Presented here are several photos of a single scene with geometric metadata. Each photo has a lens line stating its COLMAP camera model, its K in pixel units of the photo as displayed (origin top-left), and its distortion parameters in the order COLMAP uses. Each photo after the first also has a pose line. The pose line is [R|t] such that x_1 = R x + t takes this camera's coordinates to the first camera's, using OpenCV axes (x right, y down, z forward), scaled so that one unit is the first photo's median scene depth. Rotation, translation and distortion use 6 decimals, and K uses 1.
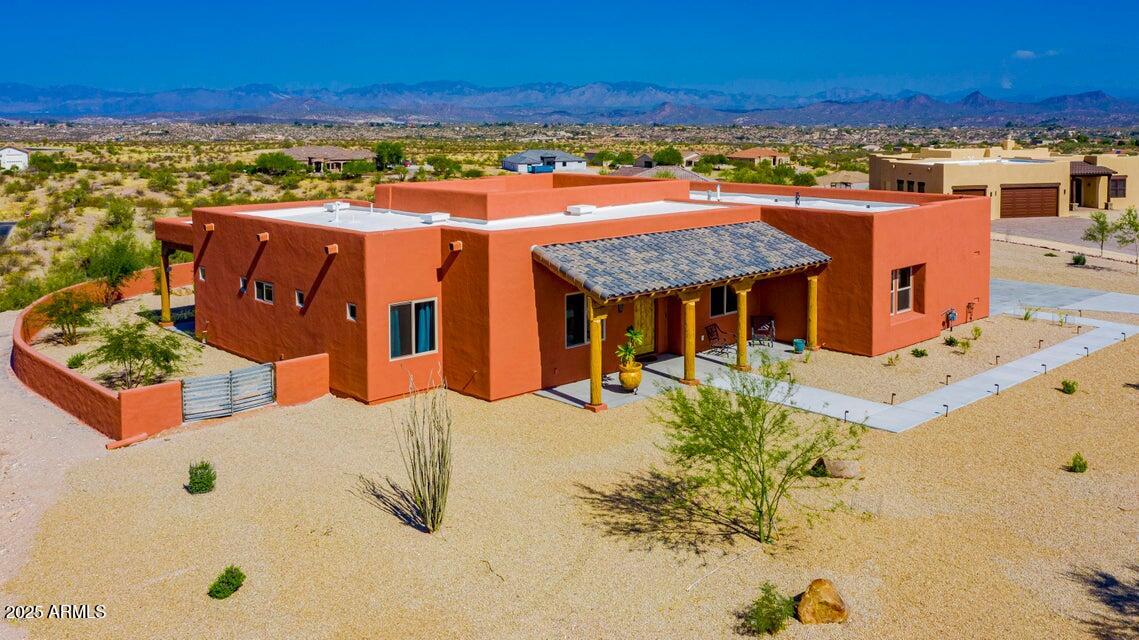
lens RADIAL K [[1025.2, 0, 598.0], [0, 1025.2, 173.4], [0, 0, 1]] dist [-0.024226, 0.011618]
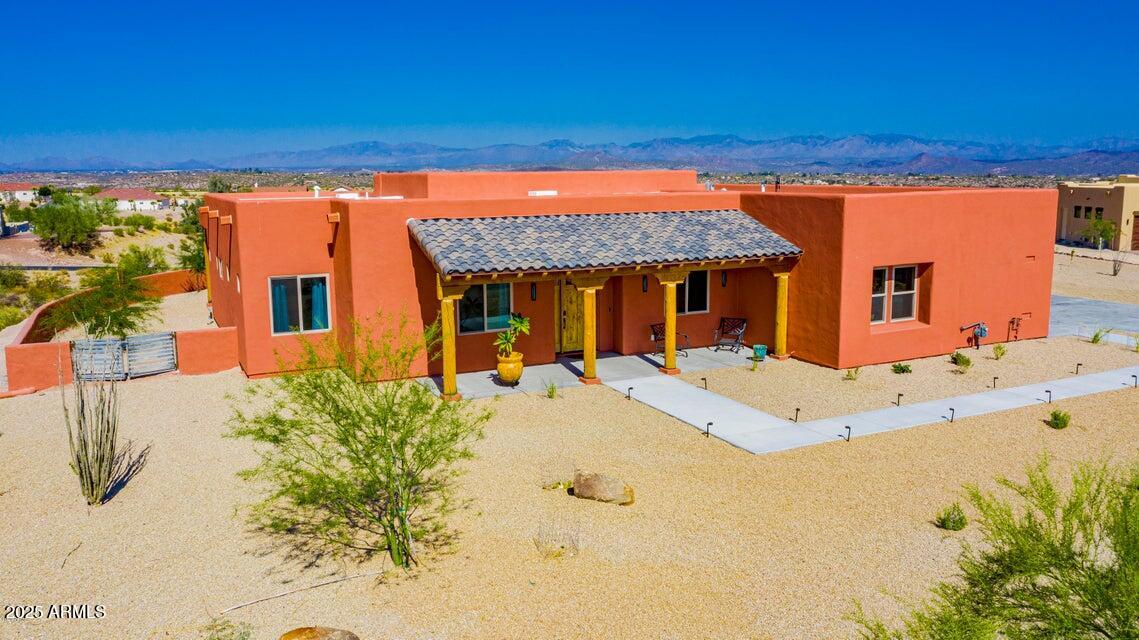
lens RADIAL K [[891.9, 0, 565.2], [0, 891.9, 317.2], [0, 0, 1]] dist [-0.030627, 0.006607]
pose [[0.951527, 0.046193, -0.304075, 0.264503], [-0.012121, 0.993521, 0.113000, 0.055731], [0.307325, -0.103837, 0.945922, 0.239394]]
